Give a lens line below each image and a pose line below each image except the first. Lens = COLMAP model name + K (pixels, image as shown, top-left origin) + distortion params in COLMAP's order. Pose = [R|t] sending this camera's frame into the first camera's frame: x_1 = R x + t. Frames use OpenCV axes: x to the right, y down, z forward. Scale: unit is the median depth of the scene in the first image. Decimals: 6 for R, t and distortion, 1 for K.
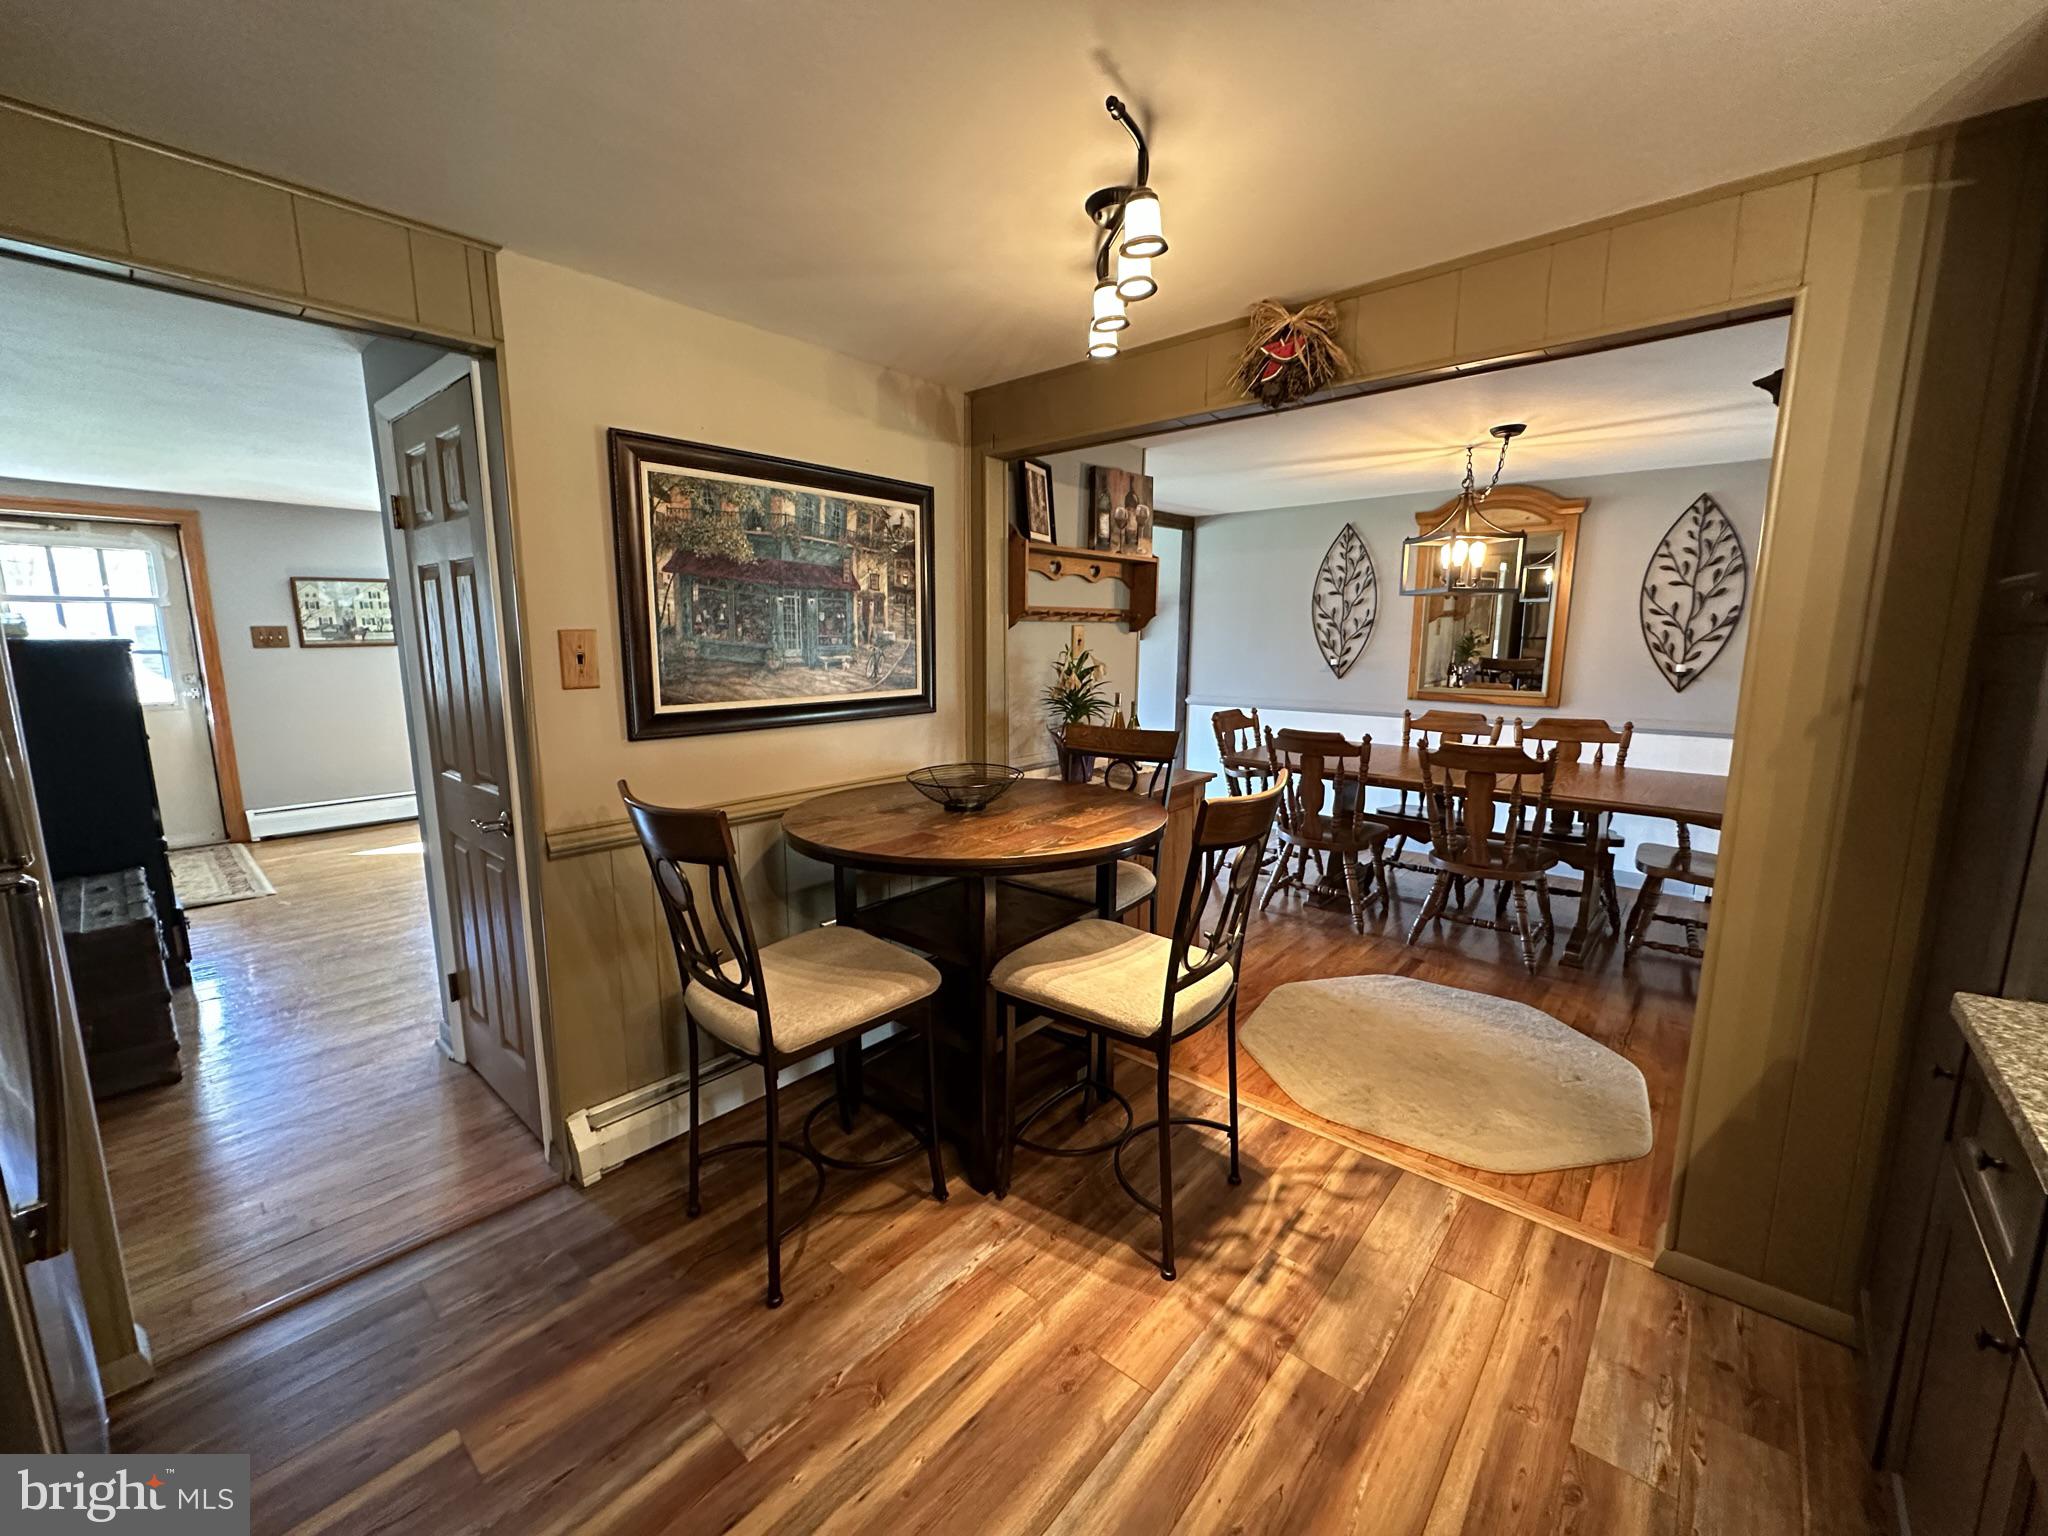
lens RADIAL K [[818.3, 0, 1024.0], [0, 818.3, 768.0], [0, 0, 1]] dist [-0.001432, -0.000108]
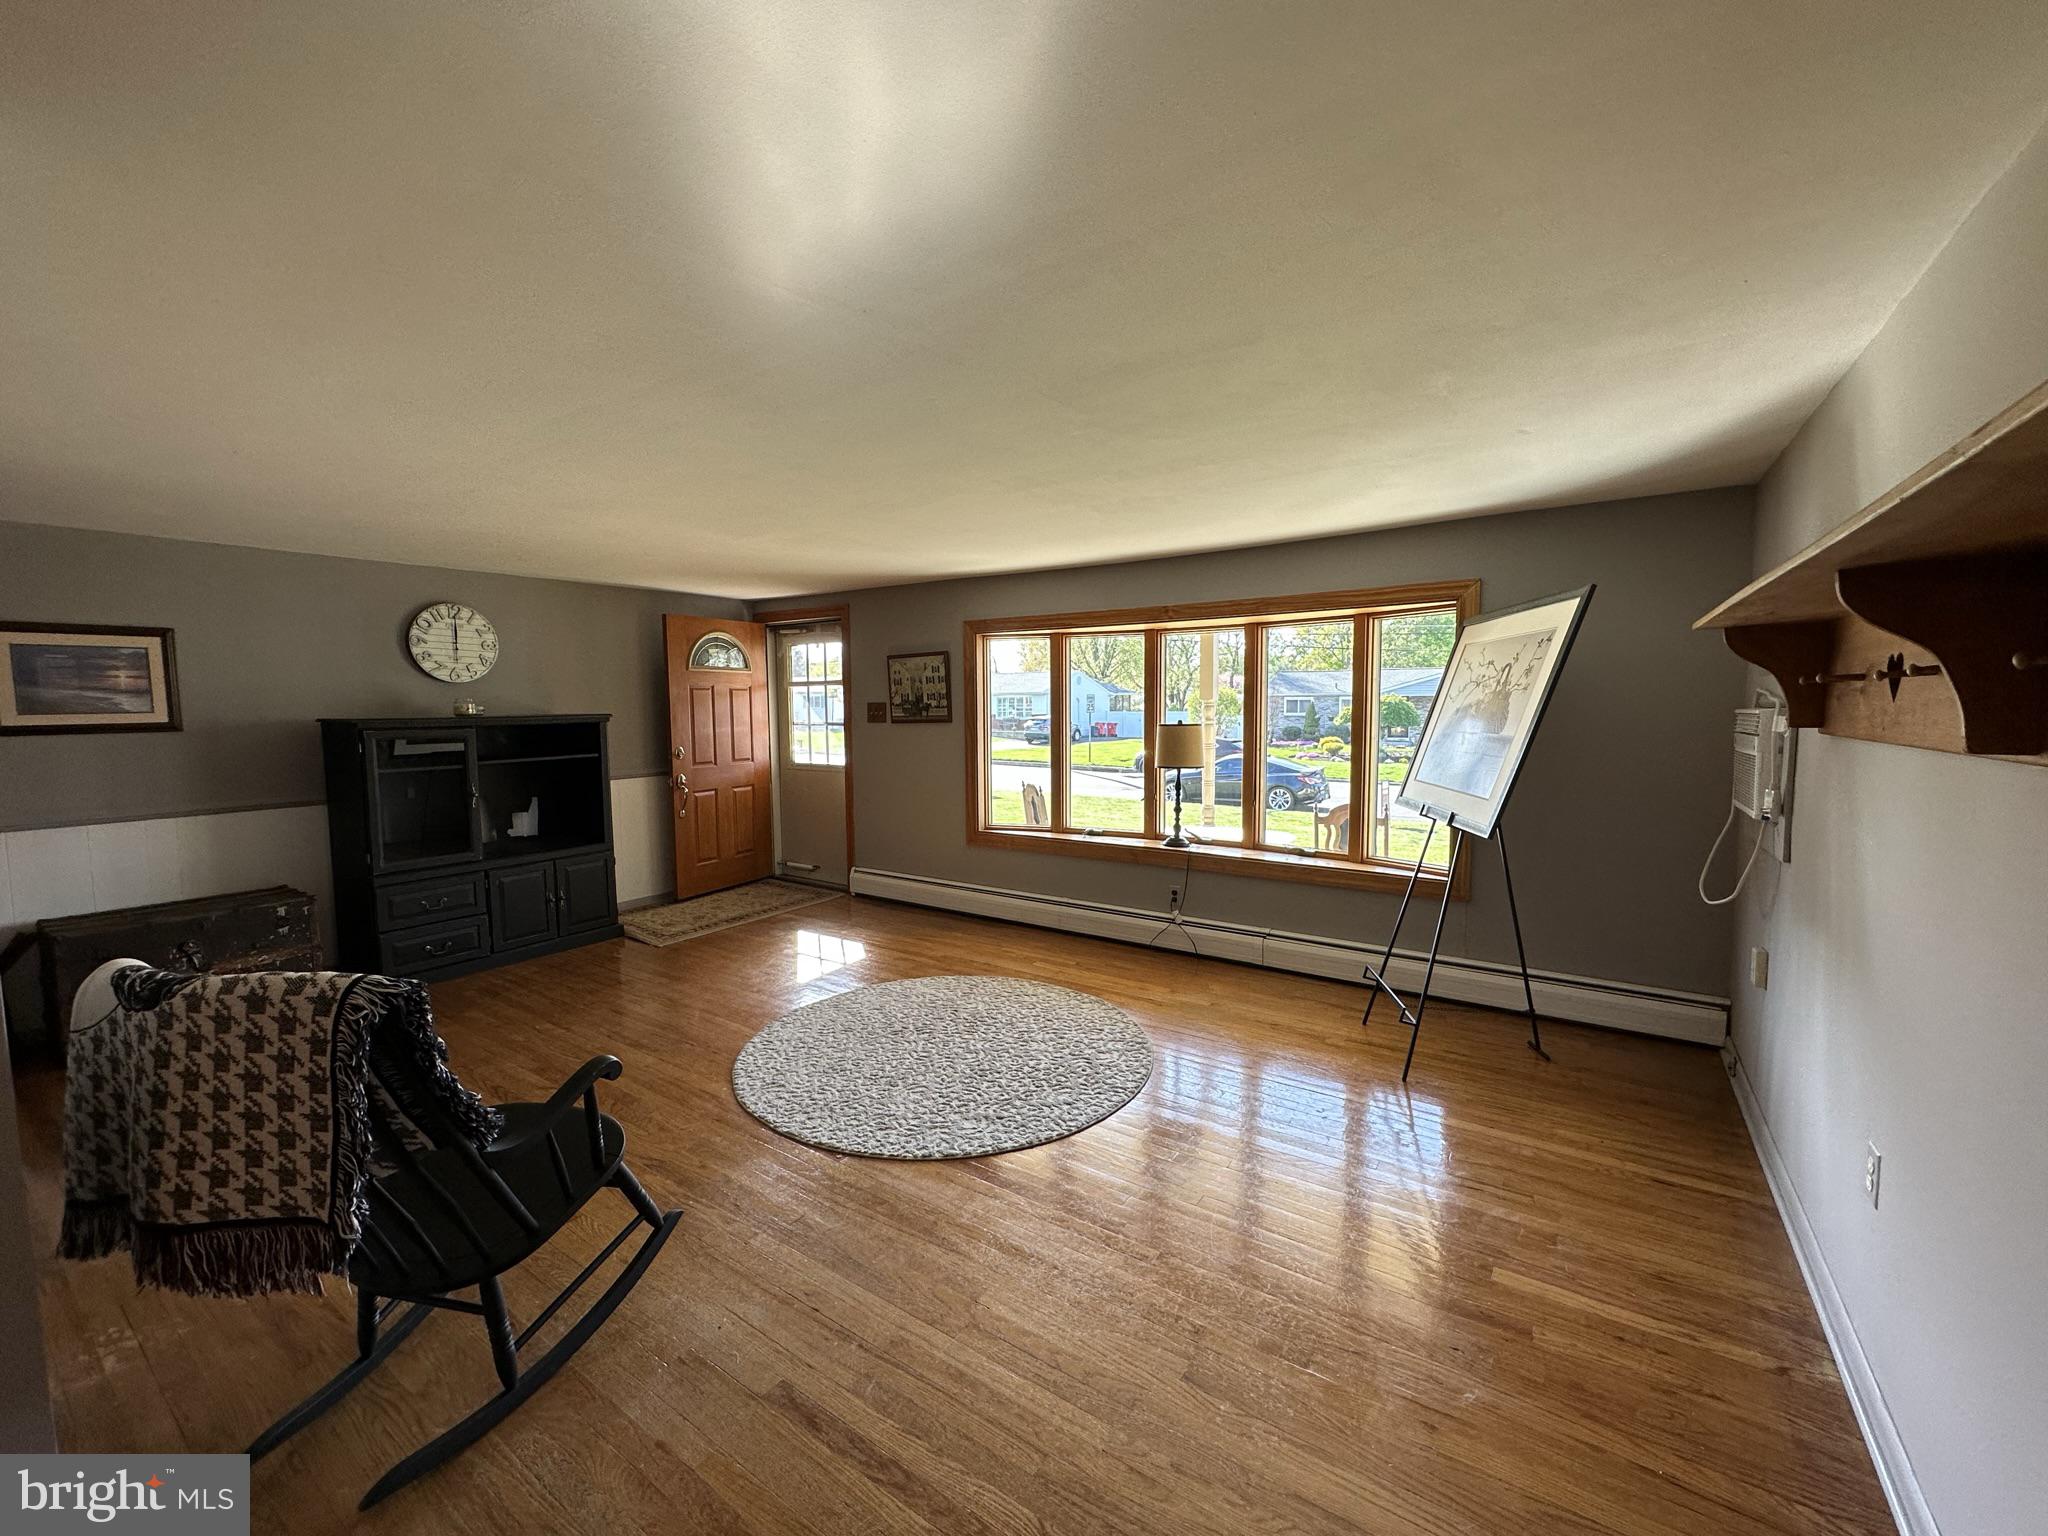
lens RADIAL K [[821.0, 0, 1023.2], [0, 821.0, 763.2], [0, 0, 1]] dist [0.001859, 0.000037]
pose [[0.115693, 0.070876, -0.990753, 0.226969], [-0.153627, 0.986725, 0.052648, -0.234777], [0.981333, 0.146116, 0.125045, 1.379576]]
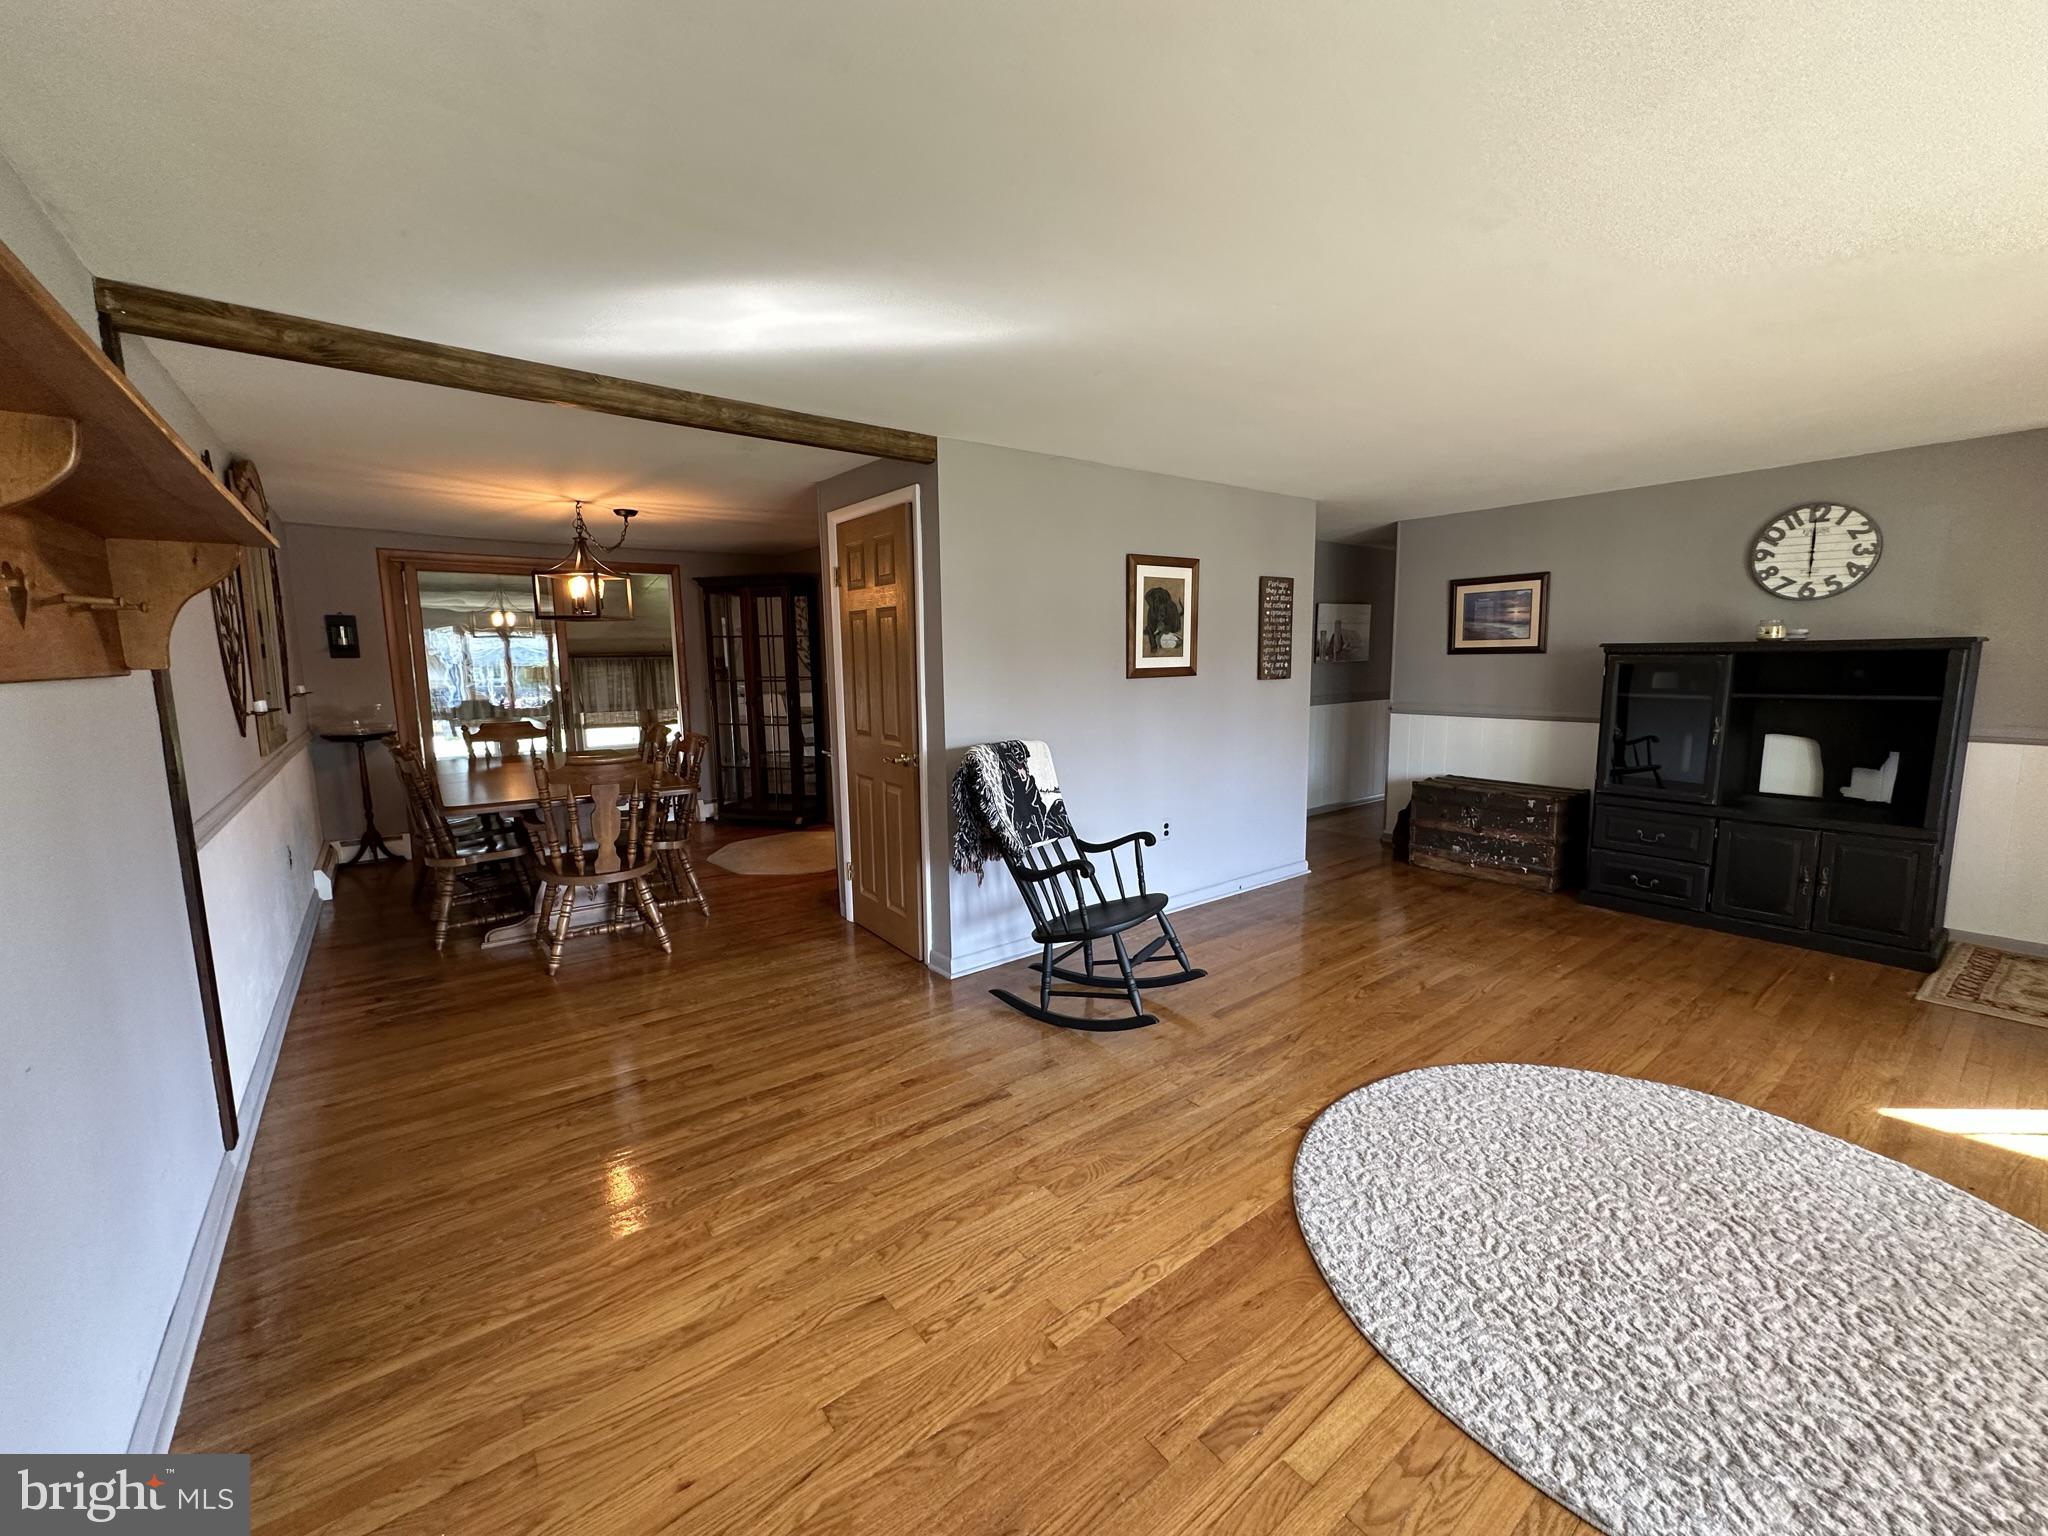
lens RADIAL K [[818.3, 0, 1024.0], [0, 818.3, 768.0], [0, 0, 1]] dist [-0.001432, -0.000108]
pose [[-0.980613, -0.016343, 0.195270, -0.304593], [0.042988, 0.954298, 0.295749, -0.299064], [-0.191179, 0.298410, -0.935095, 1.856698]]
